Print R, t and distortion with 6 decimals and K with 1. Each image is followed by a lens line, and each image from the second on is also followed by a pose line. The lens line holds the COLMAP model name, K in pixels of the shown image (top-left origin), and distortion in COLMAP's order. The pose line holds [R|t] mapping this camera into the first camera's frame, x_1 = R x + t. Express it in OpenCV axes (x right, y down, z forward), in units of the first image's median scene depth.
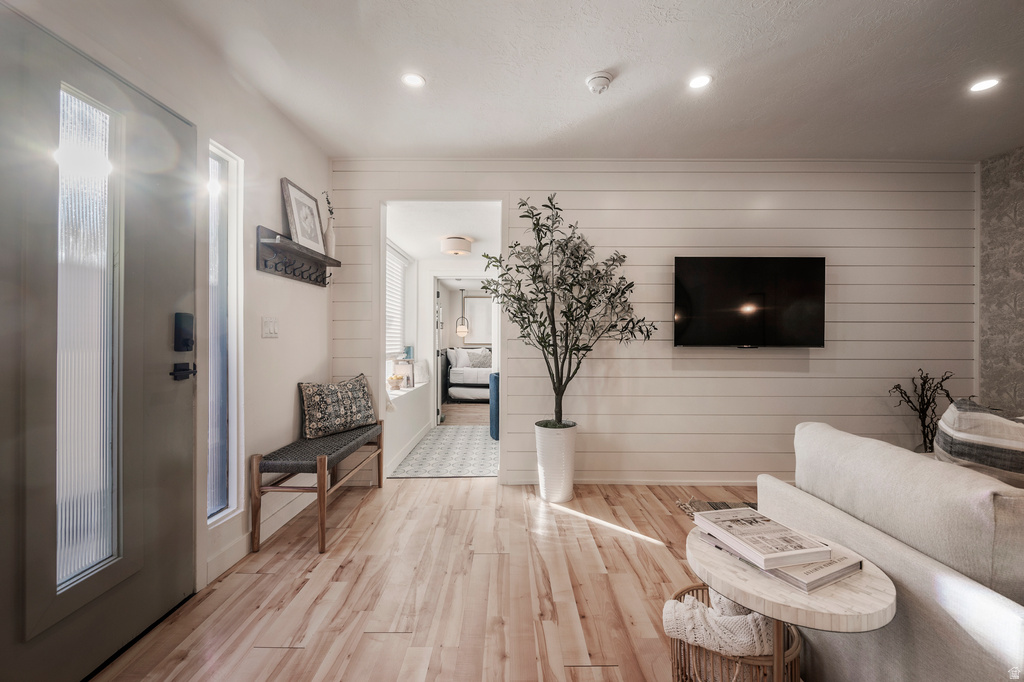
lens RADIAL K [[427.6, 0, 503.3], [0, 427.6, 340.3], [0, 0, 1]] dist [-0.000044, 0.000227]
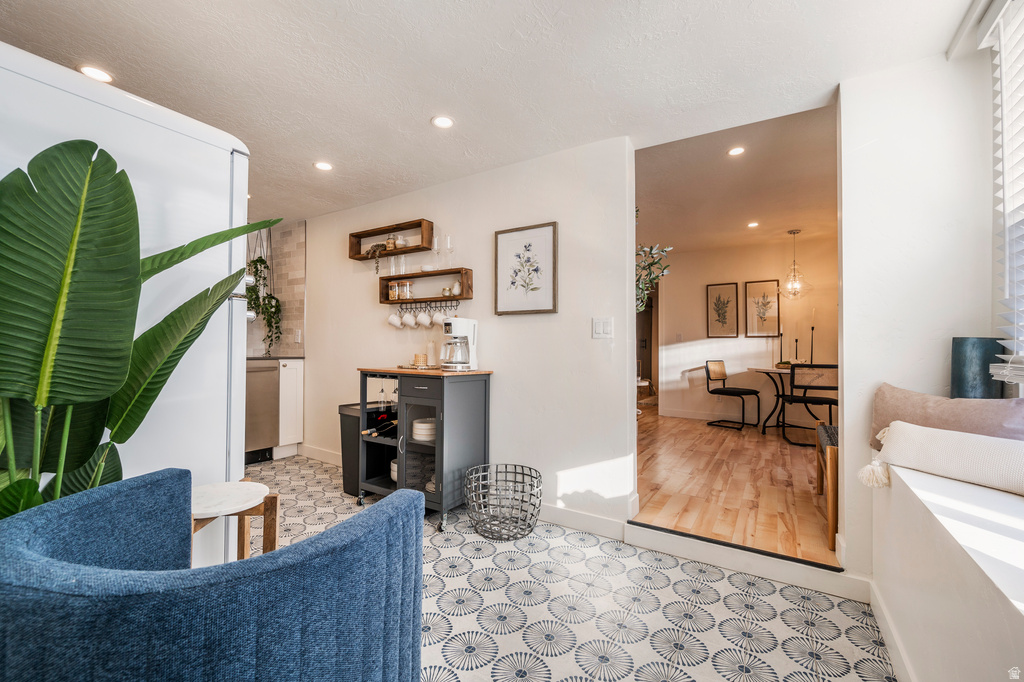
lens RADIAL K [[417.9, 0, 514.5], [0, 417.9, 346.3], [0, 0, 1]] dist [0.025656, -0.011750]
pose [[-0.852424, 0.005257, 0.522824, -0.234859], [-0.003550, 0.999868, -0.015842, 0.061161], [-0.522838, -0.015360, -0.852293, 1.925455]]
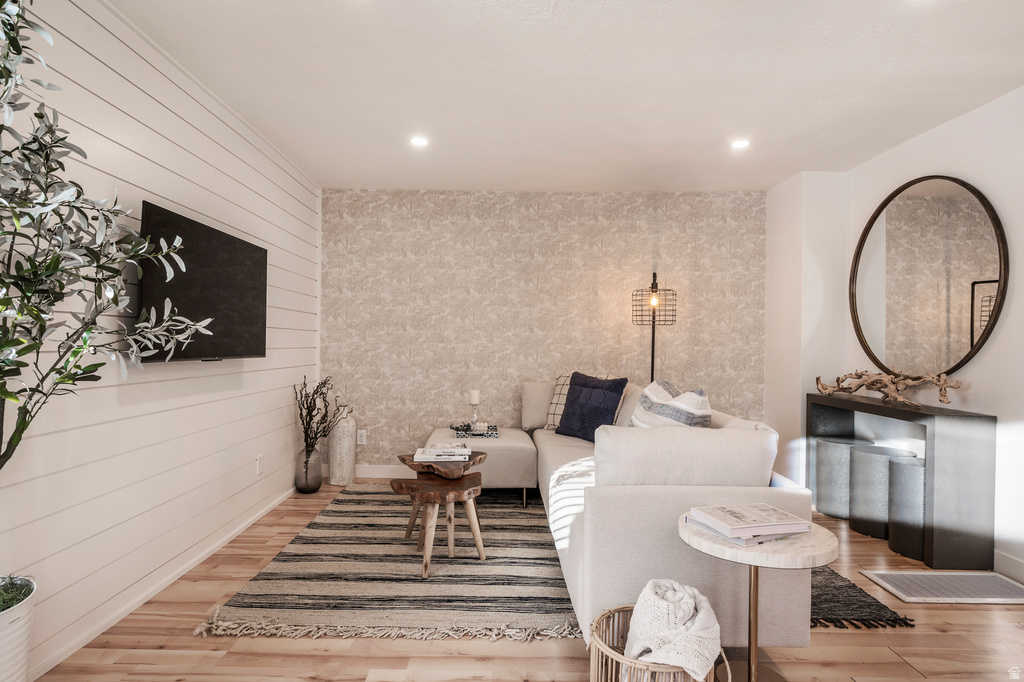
lens RADIAL K [[520.5, 0, 512.0], [0, 520.5, 341.0], [0, 0, 1]] dist [-0.000384, -0.000040]
pose [[0.007670, 0.004003, 0.999963, -0.291938], [0.001116, 0.999991, -0.004011, -0.011703], [-0.999970, 0.001147, 0.007665, 0.559317]]
